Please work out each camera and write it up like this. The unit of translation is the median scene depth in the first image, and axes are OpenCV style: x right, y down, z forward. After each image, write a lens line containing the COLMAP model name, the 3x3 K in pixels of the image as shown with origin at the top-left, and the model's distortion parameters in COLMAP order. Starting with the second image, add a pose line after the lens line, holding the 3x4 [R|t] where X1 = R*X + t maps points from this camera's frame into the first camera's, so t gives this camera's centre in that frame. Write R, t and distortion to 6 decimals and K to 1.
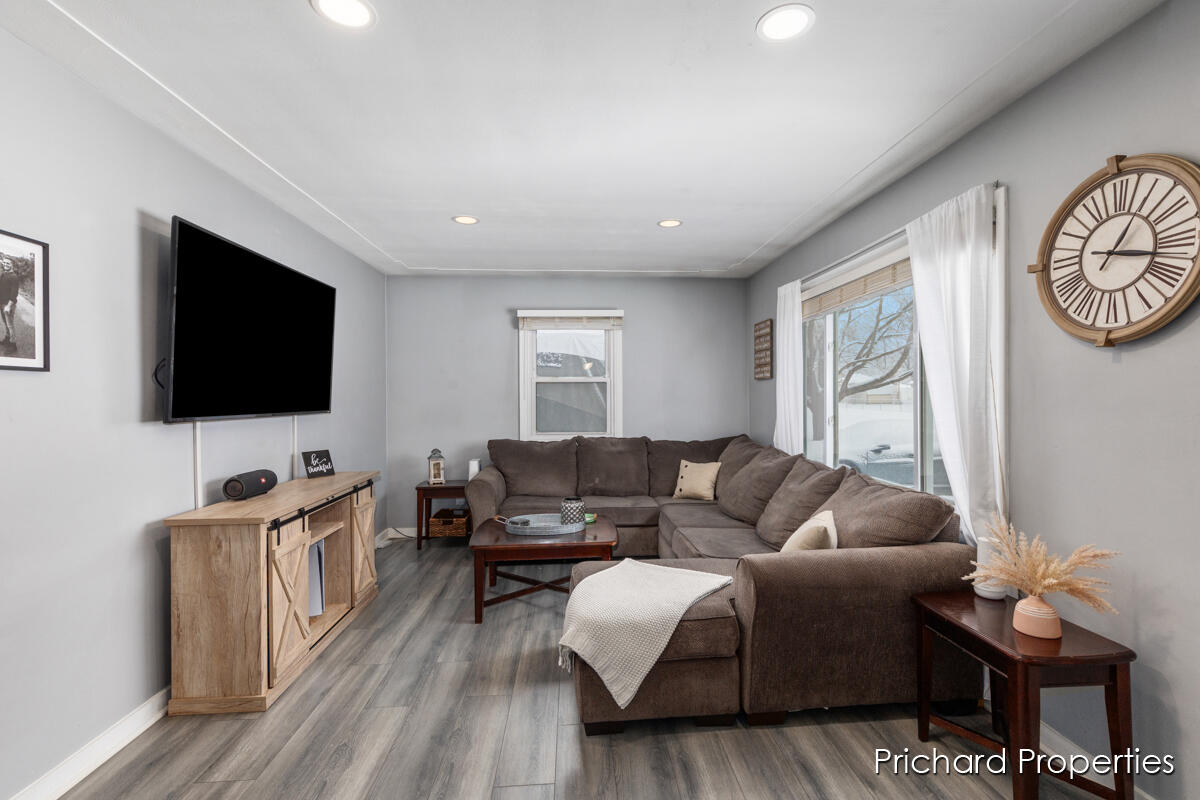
lens RADIAL K [[548.5, 0, 602.2], [0, 548.5, 394.5], [0, 0, 1]] dist [0.019038, -0.000155]
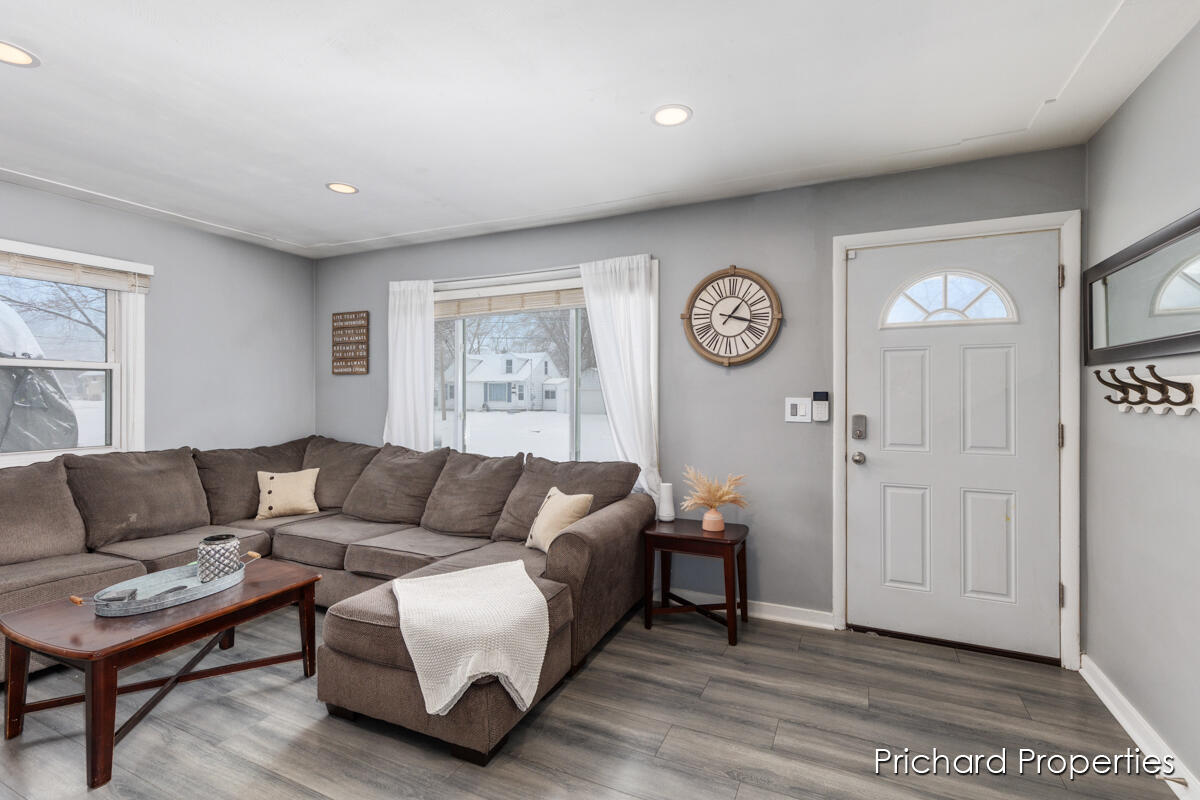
lens RADIAL K [[548.5, 0, 602.2], [0, 548.5, 394.5], [0, 0, 1]] dist [0.019038, -0.000155]
pose [[0.479866, 0.004621, 0.877329, -0.790935], [-0.007911, 0.999968, -0.000940, 0.010396], [-0.877306, -0.006489, 0.479888, 0.435114]]
